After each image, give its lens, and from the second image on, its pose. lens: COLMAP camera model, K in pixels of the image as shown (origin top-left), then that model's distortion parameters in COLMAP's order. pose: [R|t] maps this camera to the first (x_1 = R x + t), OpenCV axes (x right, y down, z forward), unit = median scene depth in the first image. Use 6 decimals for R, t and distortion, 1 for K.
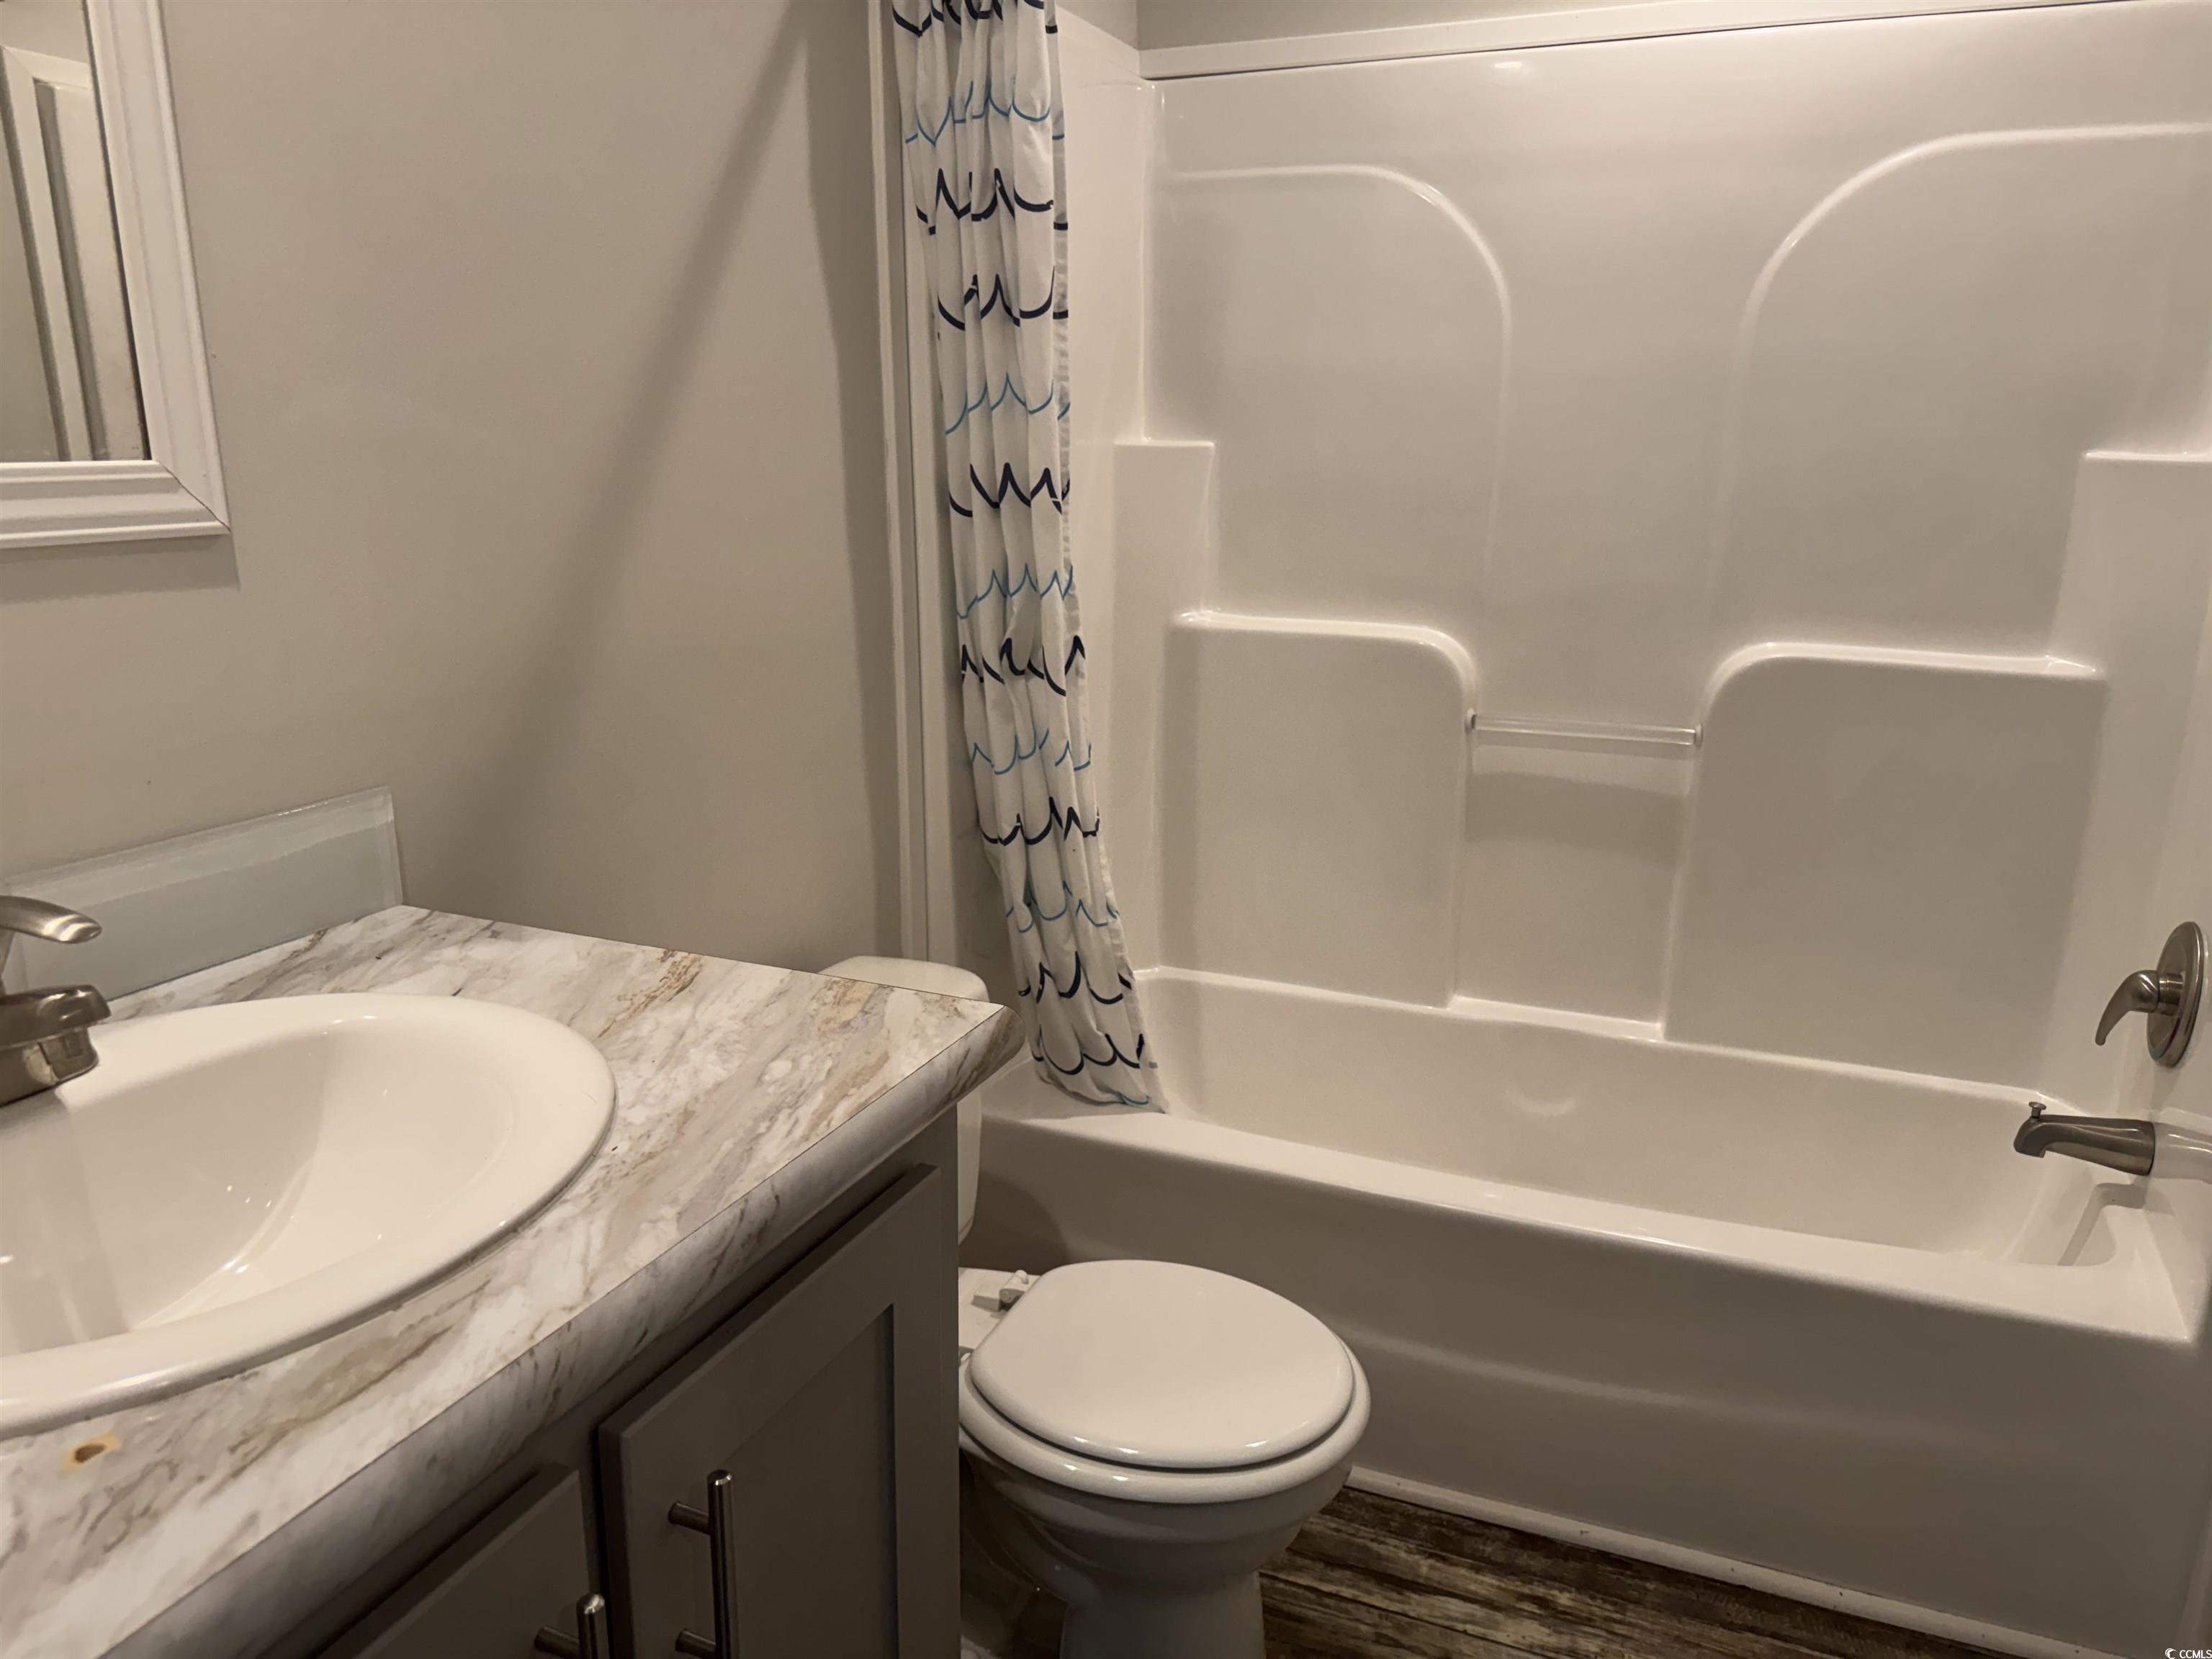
lens RADIAL K [[1540.8, 0, 1103.0], [0, 1540.8, 823.3], [0, 0, 1]] dist [0.066631, -0.080083]
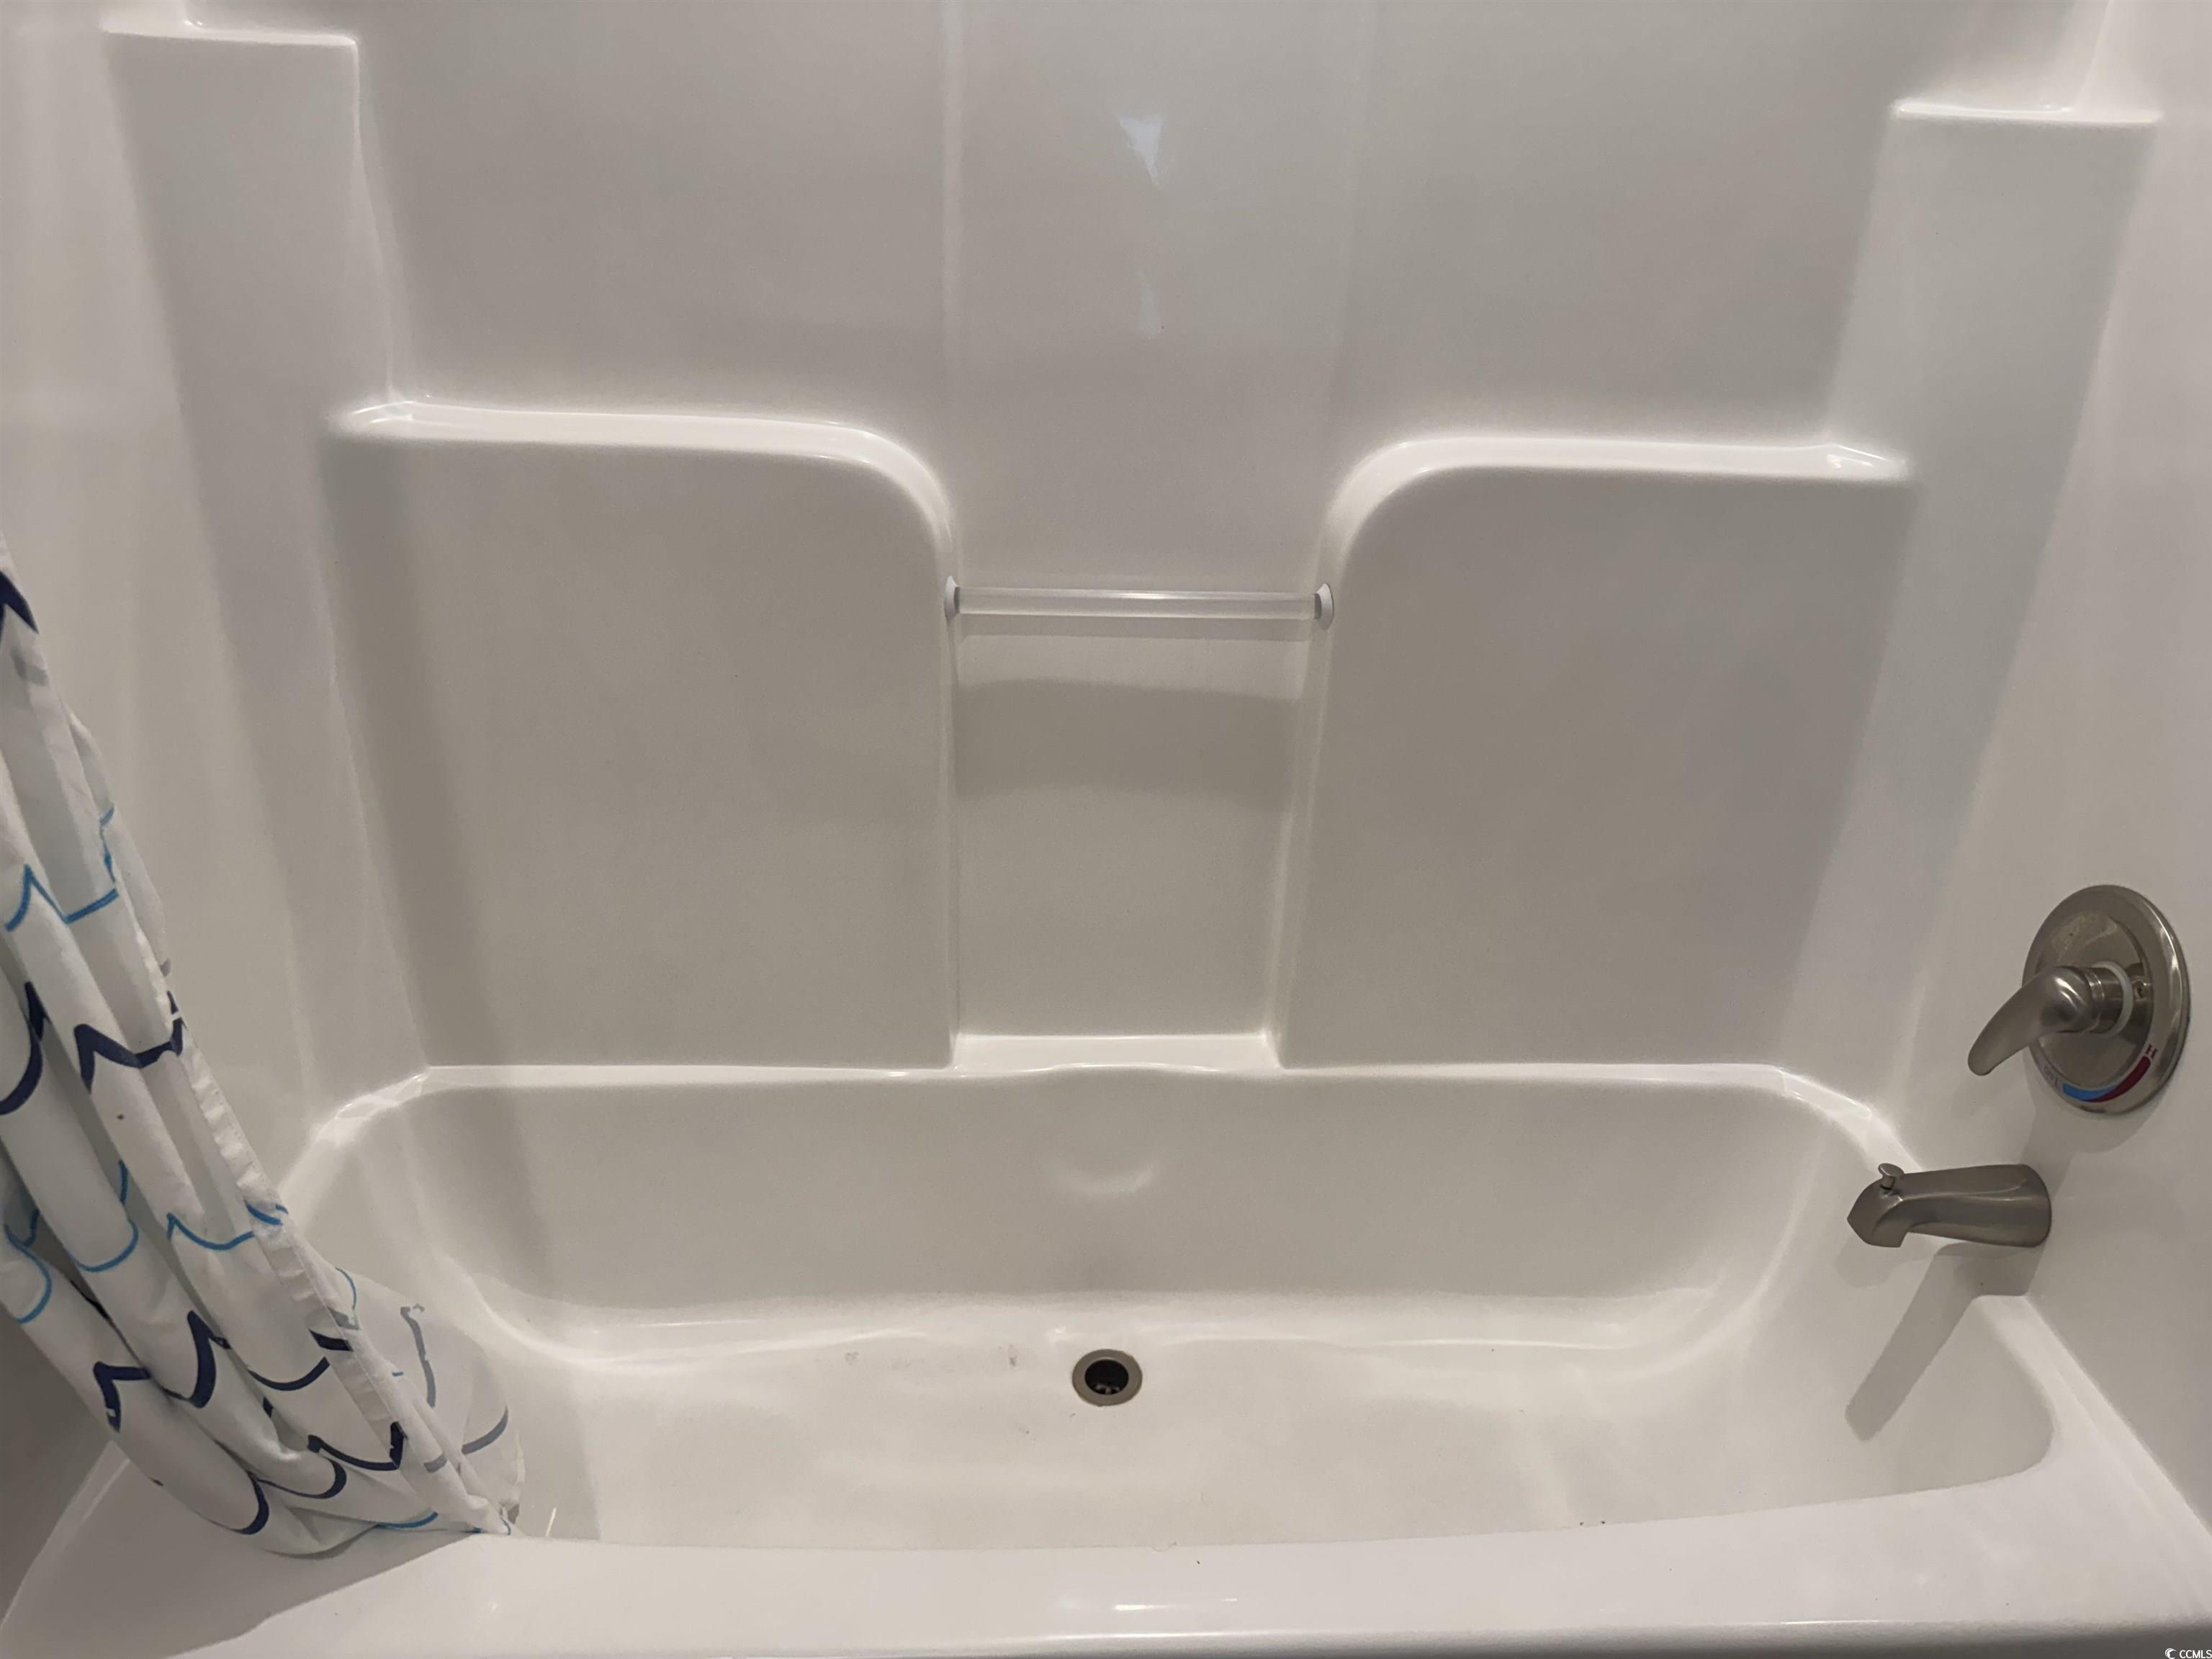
lens RADIAL K [[1540.8, 0, 1104.4], [0, 1540.8, 839.6], [0, 0, 1]] dist [0.066631, -0.080083]
pose [[0.900210, -0.163636, 0.403540, 0.049949], [0.081194, 0.973532, 0.213641, -0.099938], [-0.427819, -0.159557, 0.889670, 0.481990]]
